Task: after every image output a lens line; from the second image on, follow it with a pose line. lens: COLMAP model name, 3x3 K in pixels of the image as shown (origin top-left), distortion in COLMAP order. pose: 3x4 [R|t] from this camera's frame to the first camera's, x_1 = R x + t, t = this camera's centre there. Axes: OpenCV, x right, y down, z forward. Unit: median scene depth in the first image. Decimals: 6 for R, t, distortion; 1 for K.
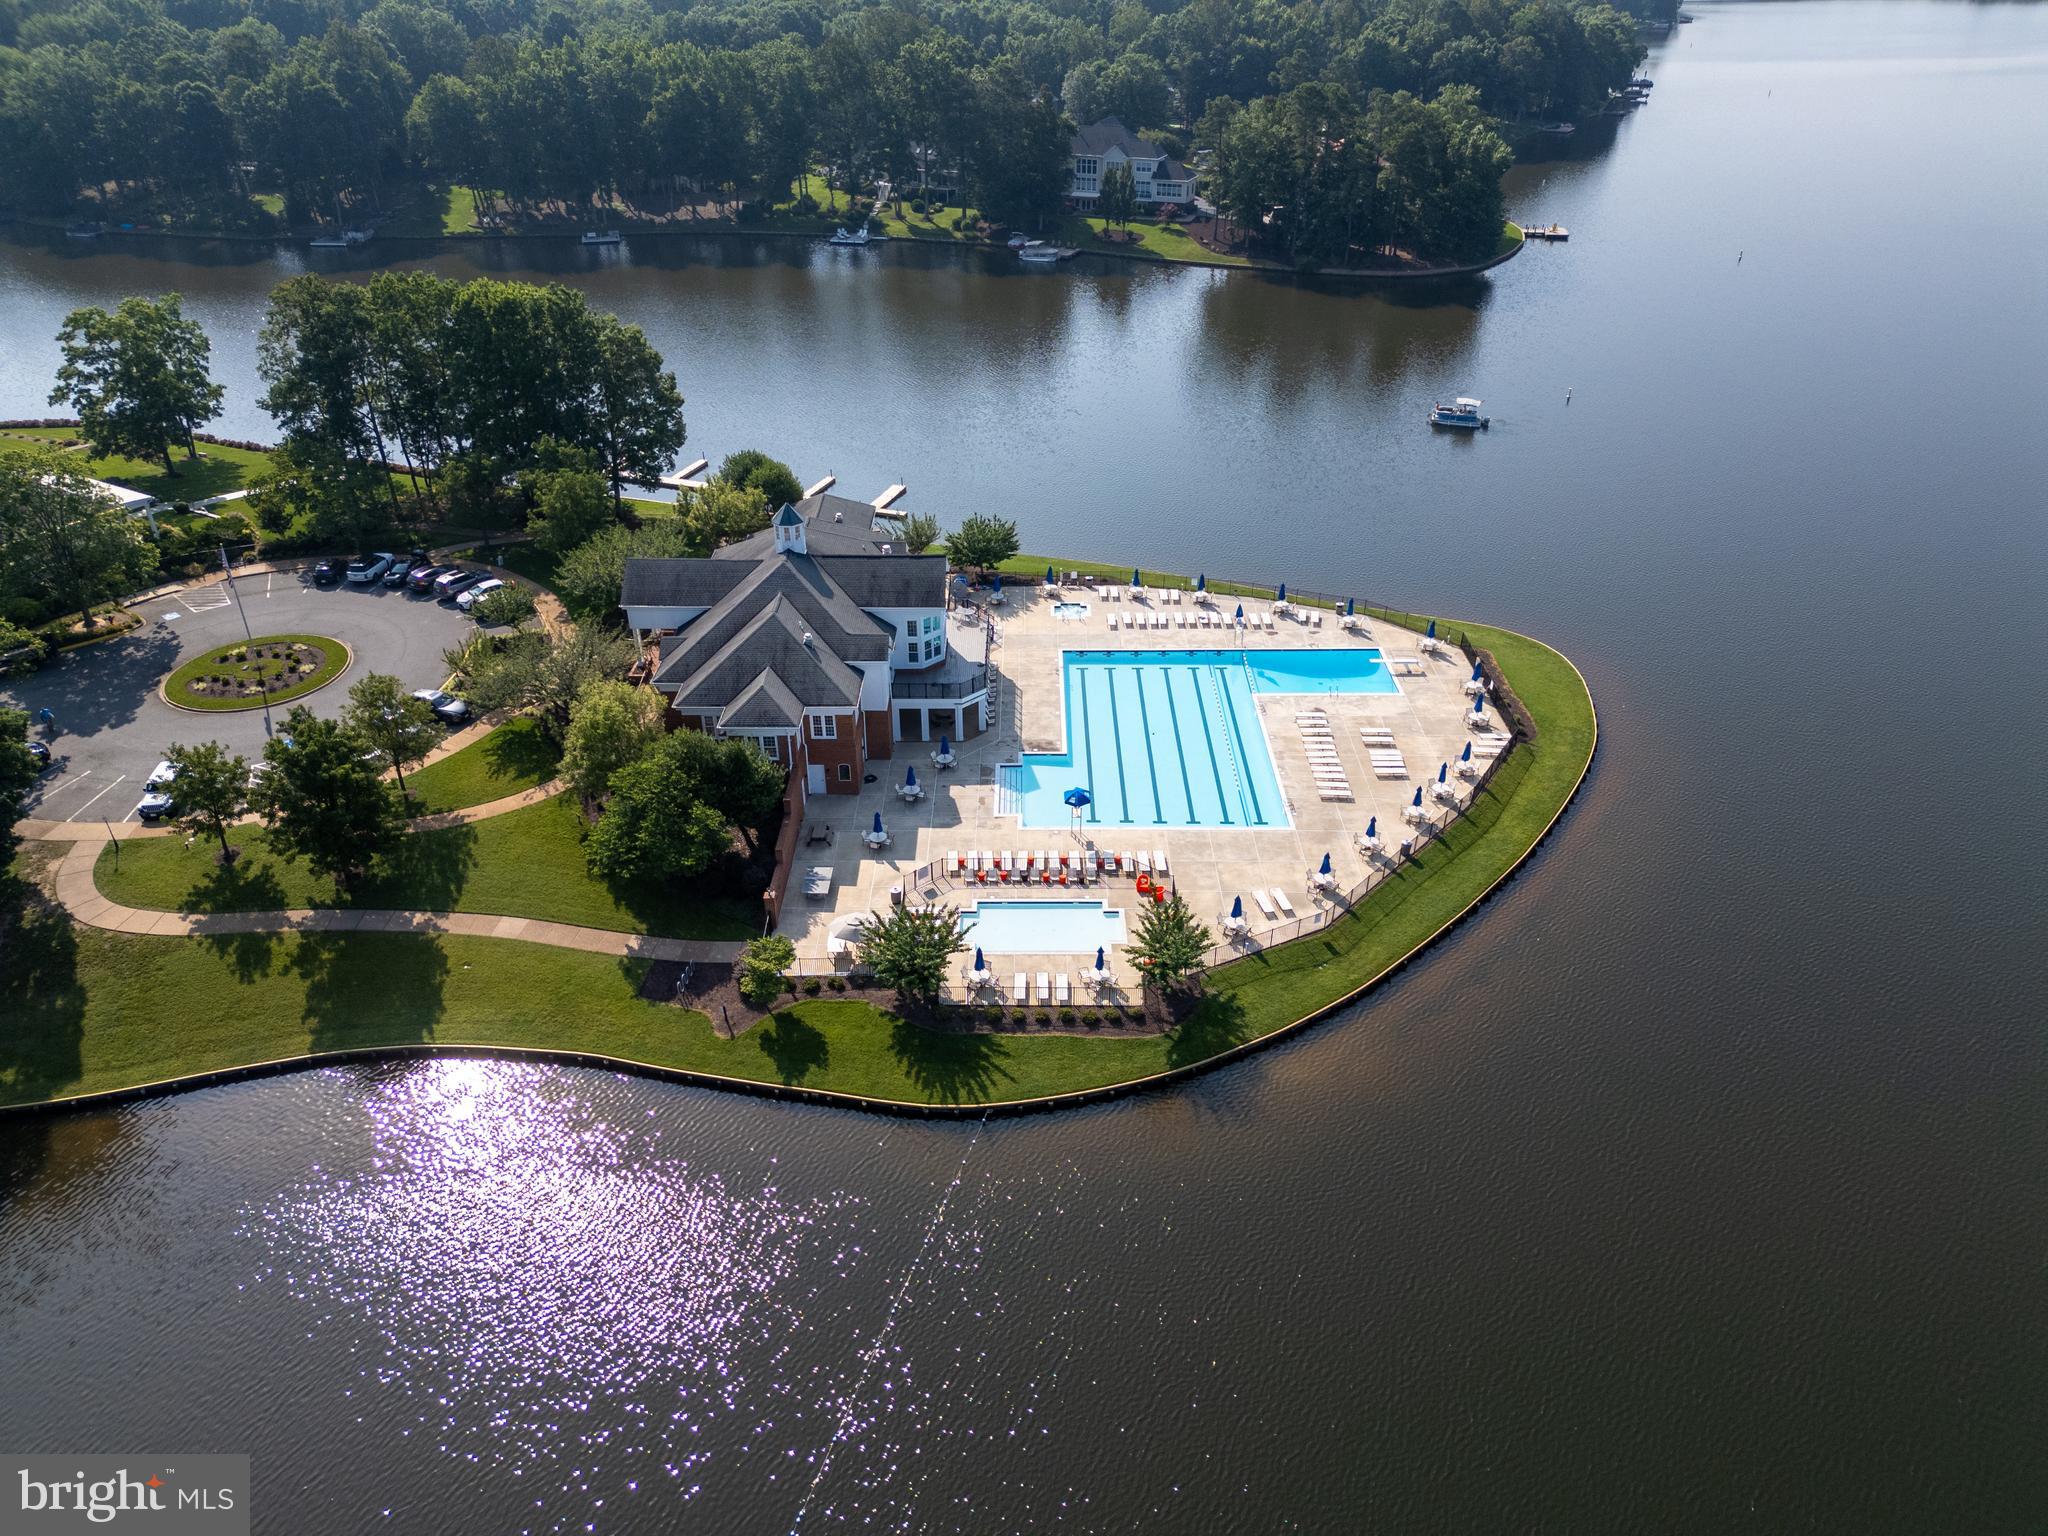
lens RADIAL K [[1426.9, 0, 1015.9], [0, 1426.9, 767.6], [0, 0, 1]] dist [0.084699, -0.097550]
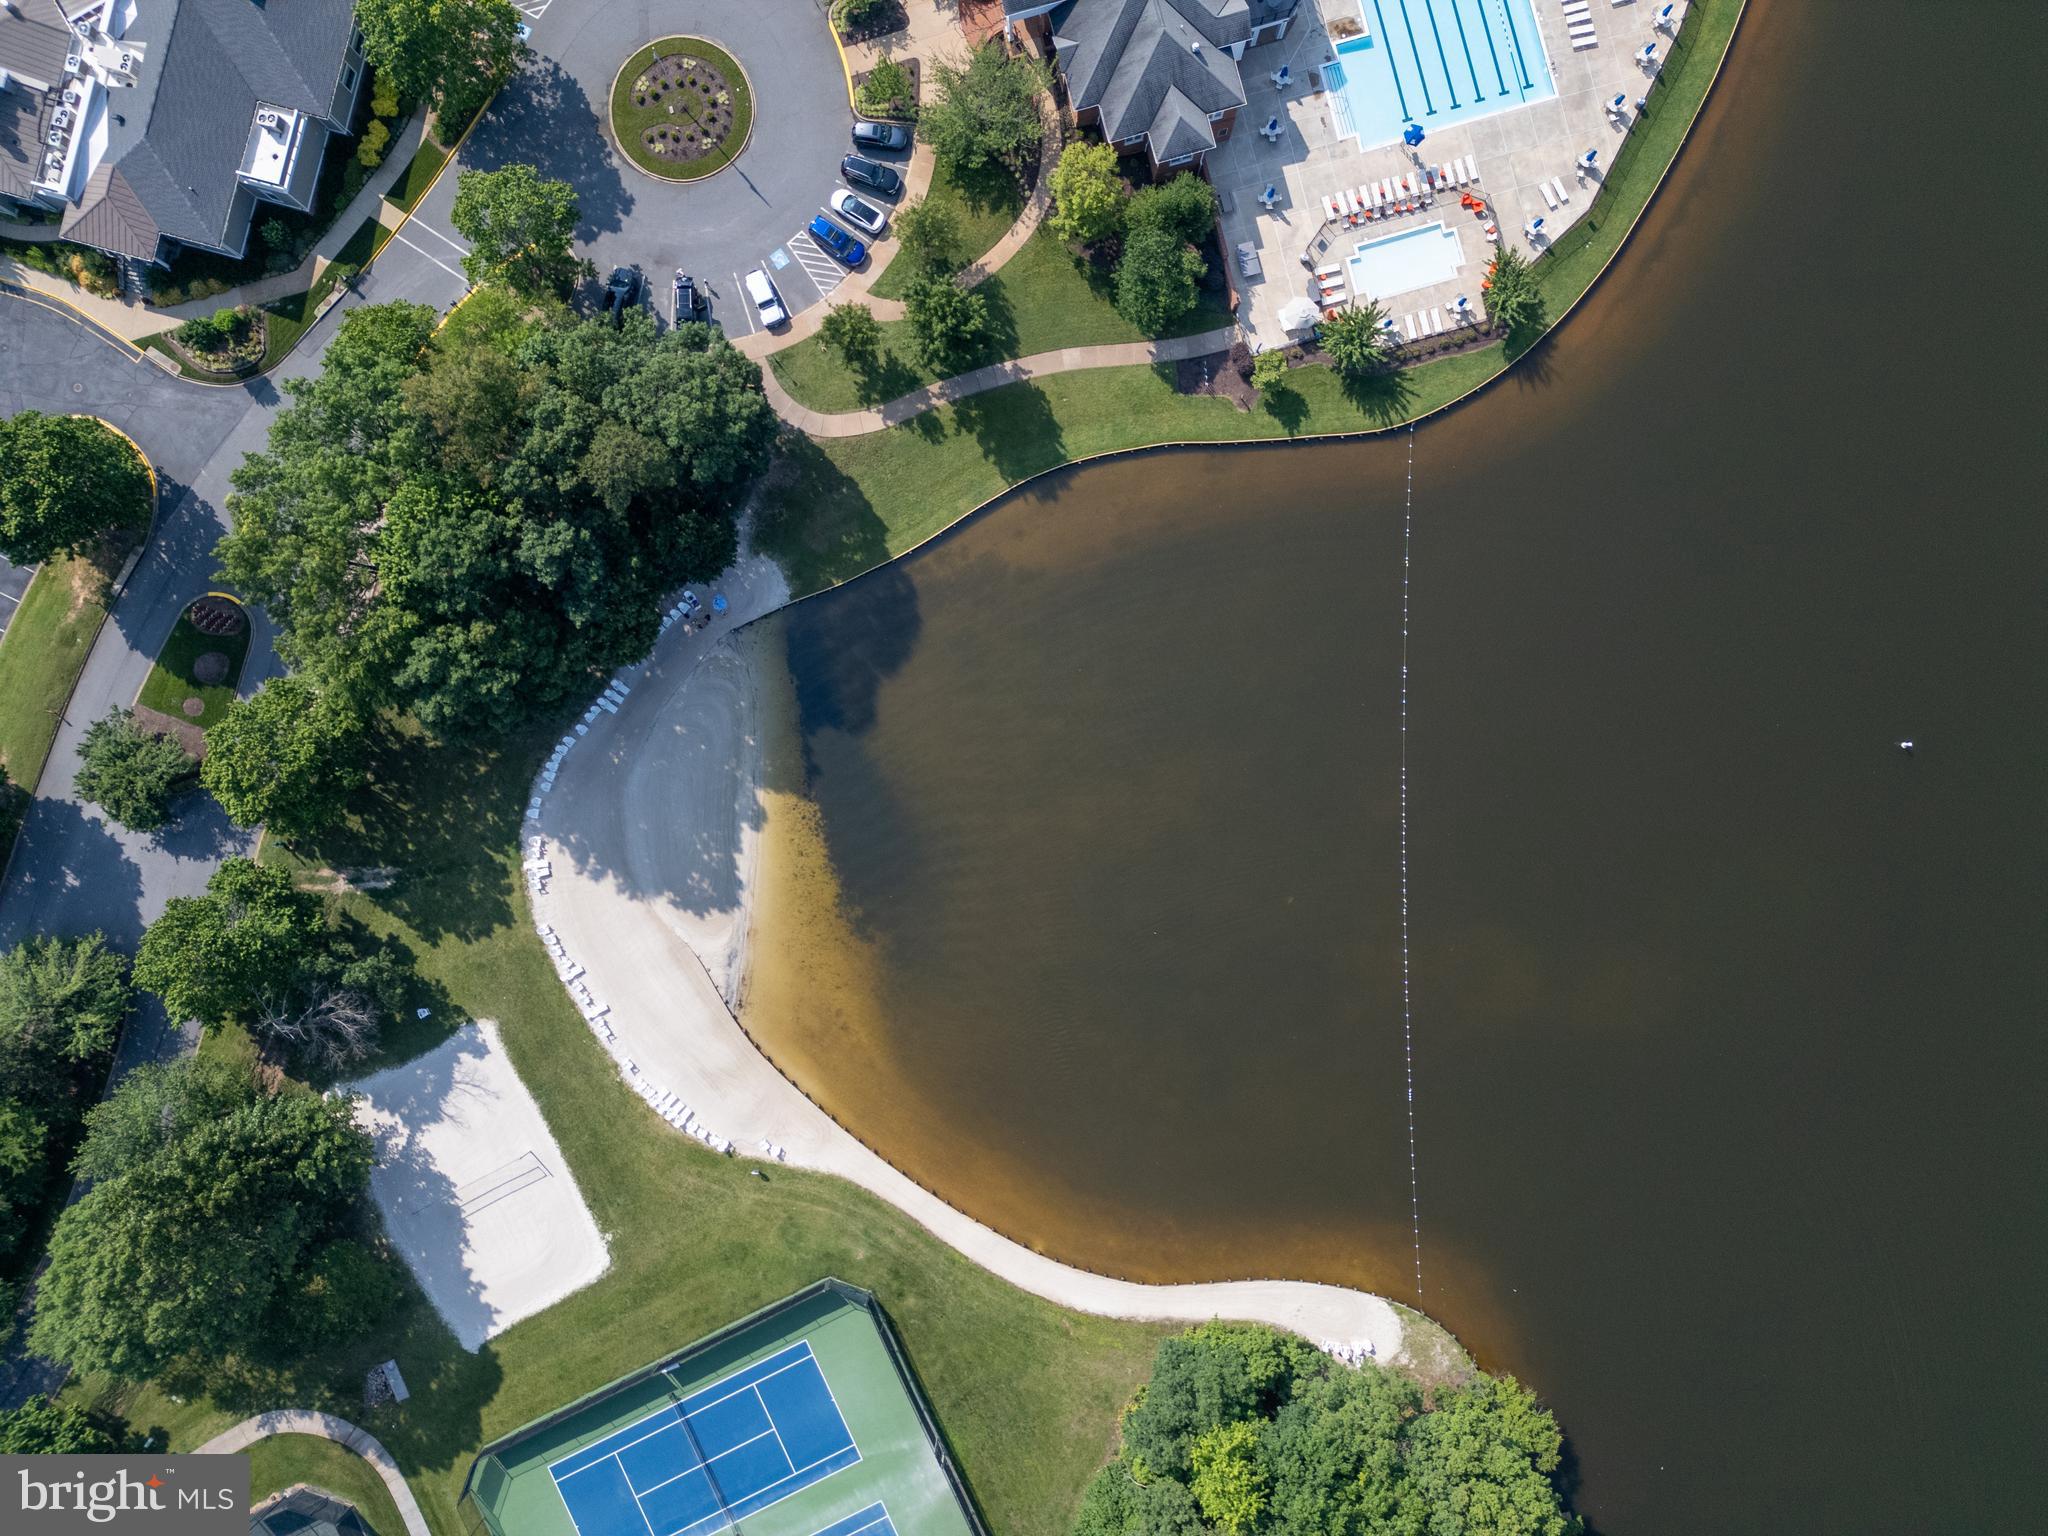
lens RADIAL K [[1426.9, 0, 1015.9], [0, 1426.9, 767.6], [0, 0, 1]] dist [0.084699, -0.097550]
pose [[0.963965, -0.265996, -0.004144, -0.503934], [0.143792, 0.507865, 0.849351, -0.950818], [-0.223820, -0.819340, 0.527813, -0.145691]]
